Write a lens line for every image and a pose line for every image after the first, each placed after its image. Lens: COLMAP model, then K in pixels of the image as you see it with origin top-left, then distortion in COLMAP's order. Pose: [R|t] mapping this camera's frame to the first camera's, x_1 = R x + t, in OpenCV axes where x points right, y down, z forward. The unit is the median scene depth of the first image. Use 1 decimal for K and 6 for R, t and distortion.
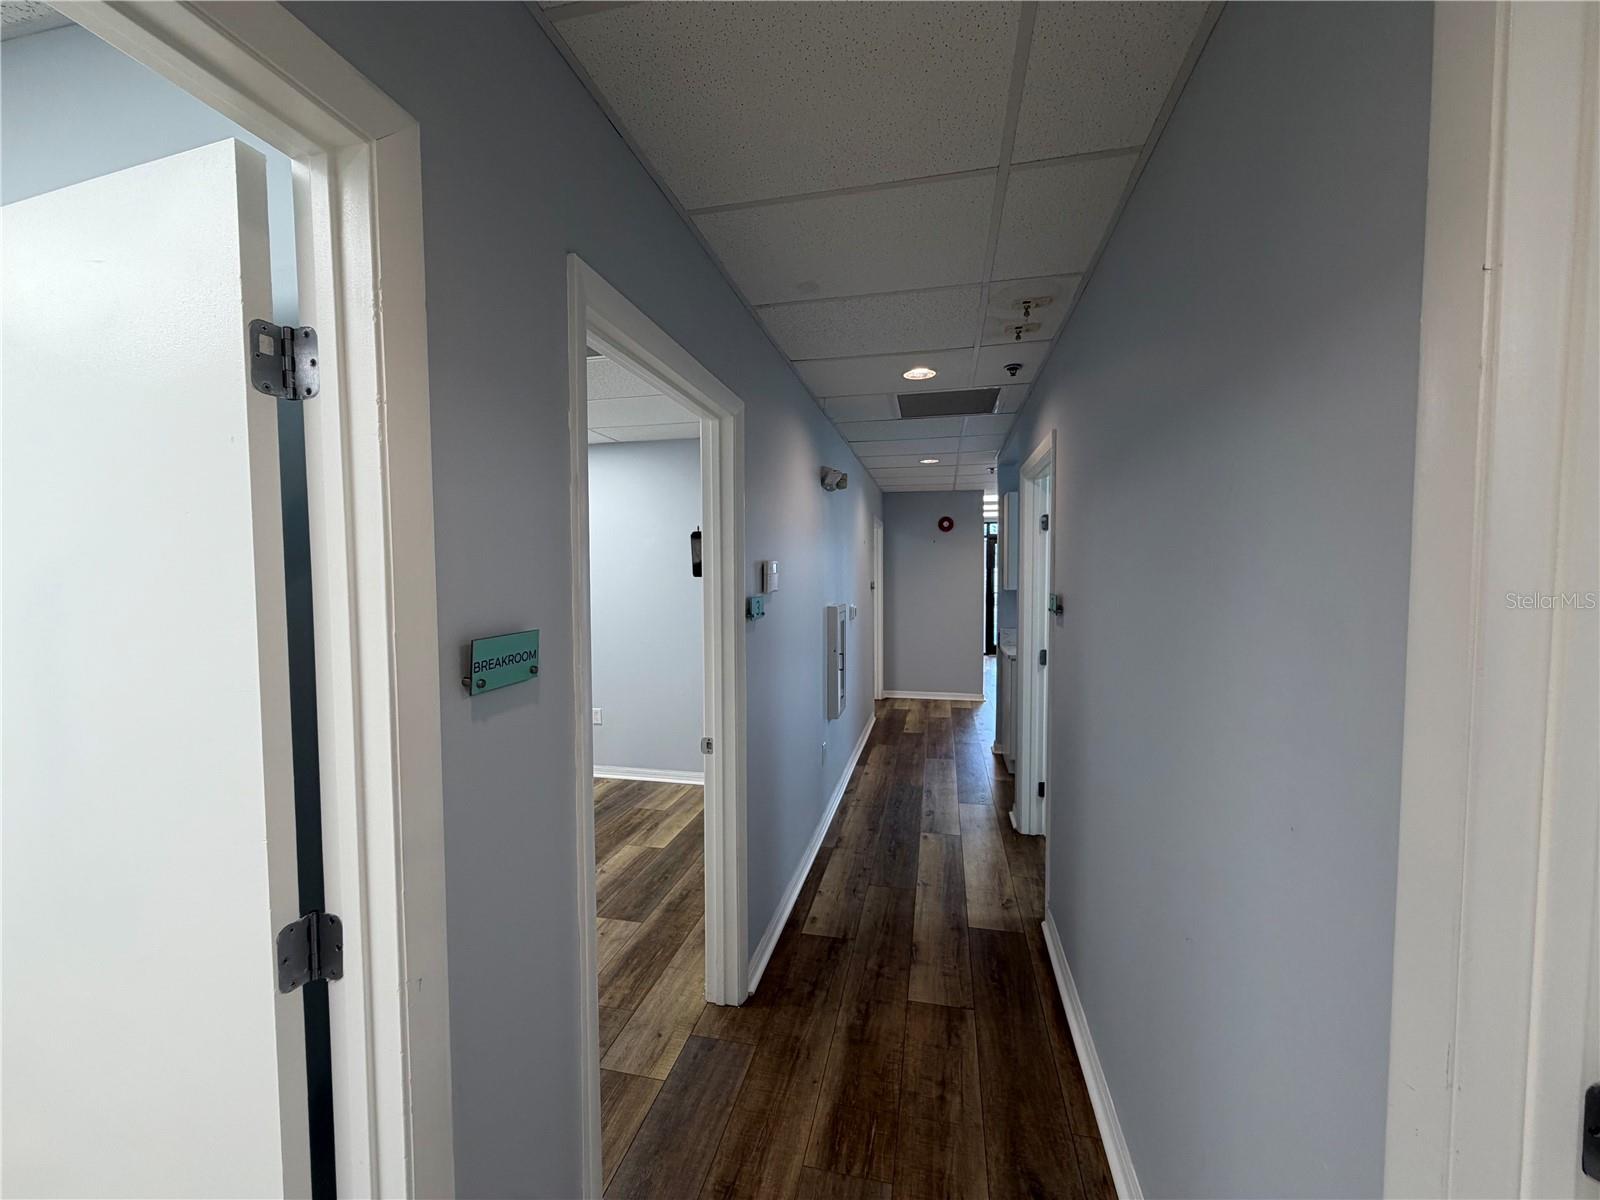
lens RADIAL K [[638.6, 0, 800.0], [0, 638.6, 600.0], [0, 0, 1]] dist [0.001012, -0.000158]
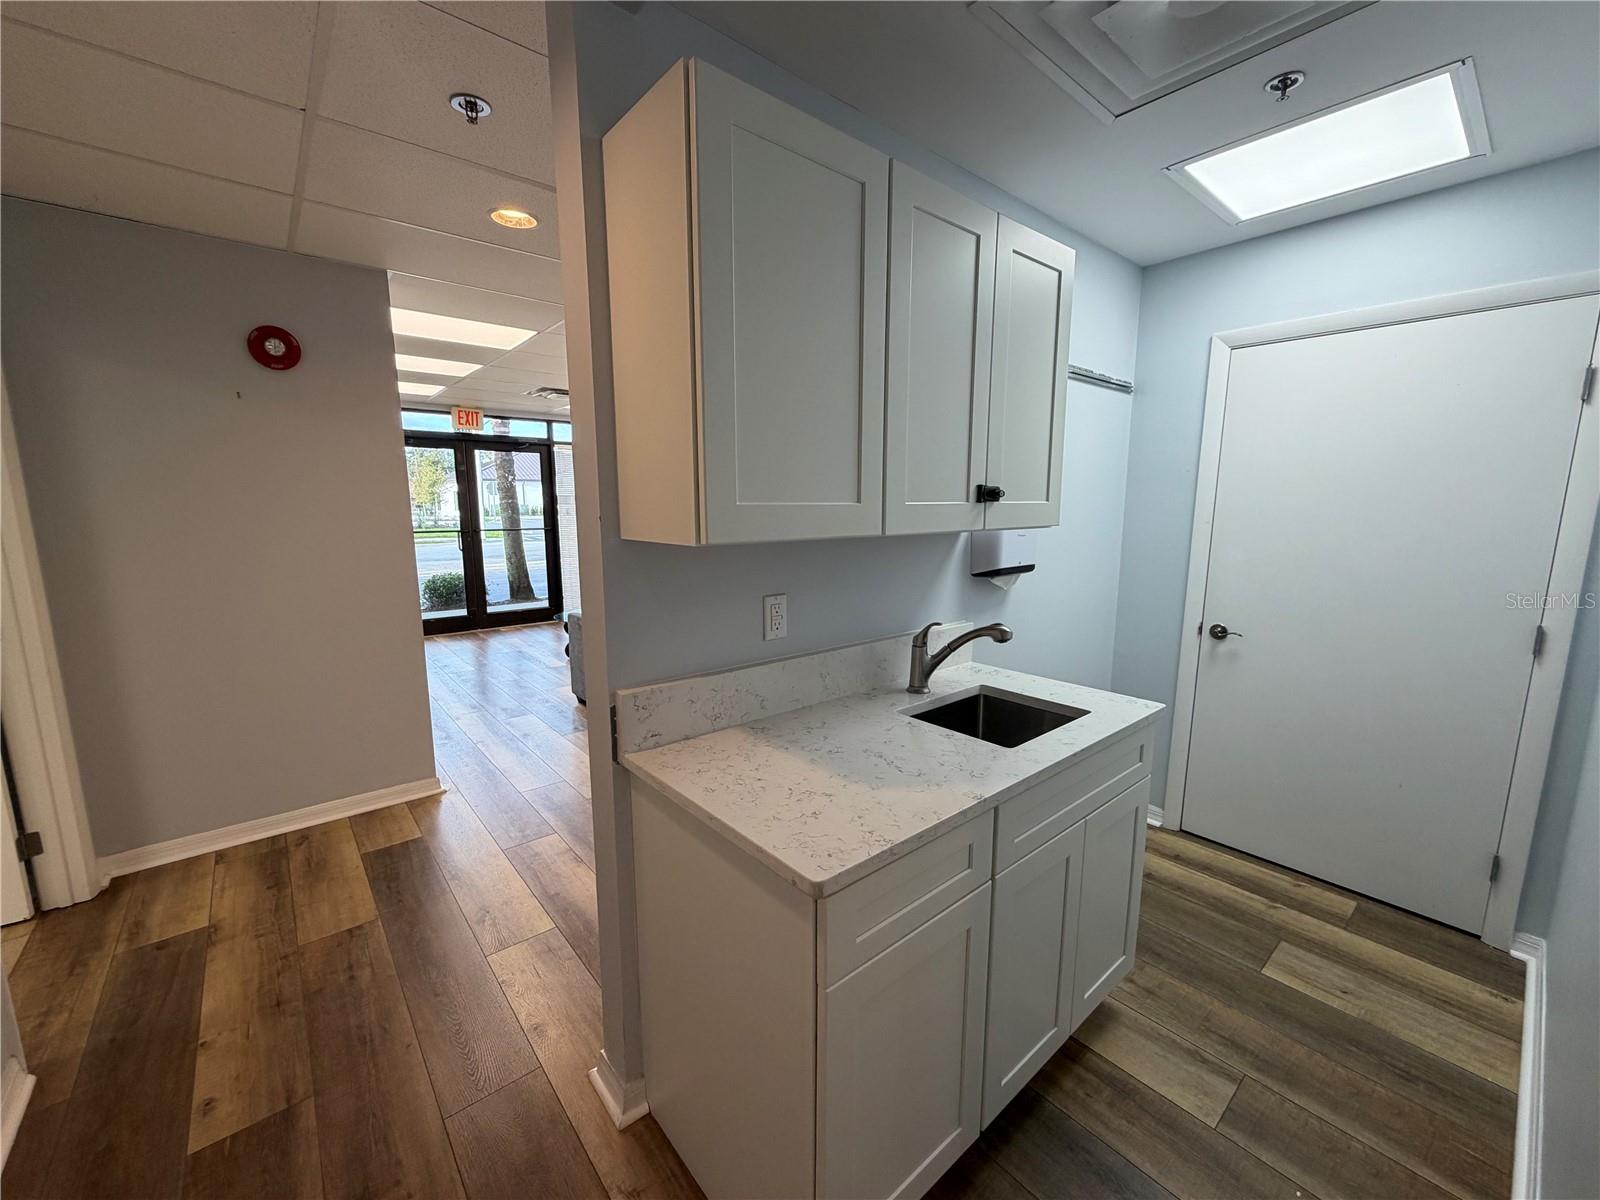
lens RADIAL K [[638.6, 0, 800.0], [0, 638.6, 600.0], [0, 0, 1]] dist [0.001012, -0.000158]
pose [[0.604183, -0.118956, 0.787916, 0.110791], [0.034208, 0.991755, 0.123499, -0.015560], [-0.796111, -0.047663, 0.603271, 0.556071]]
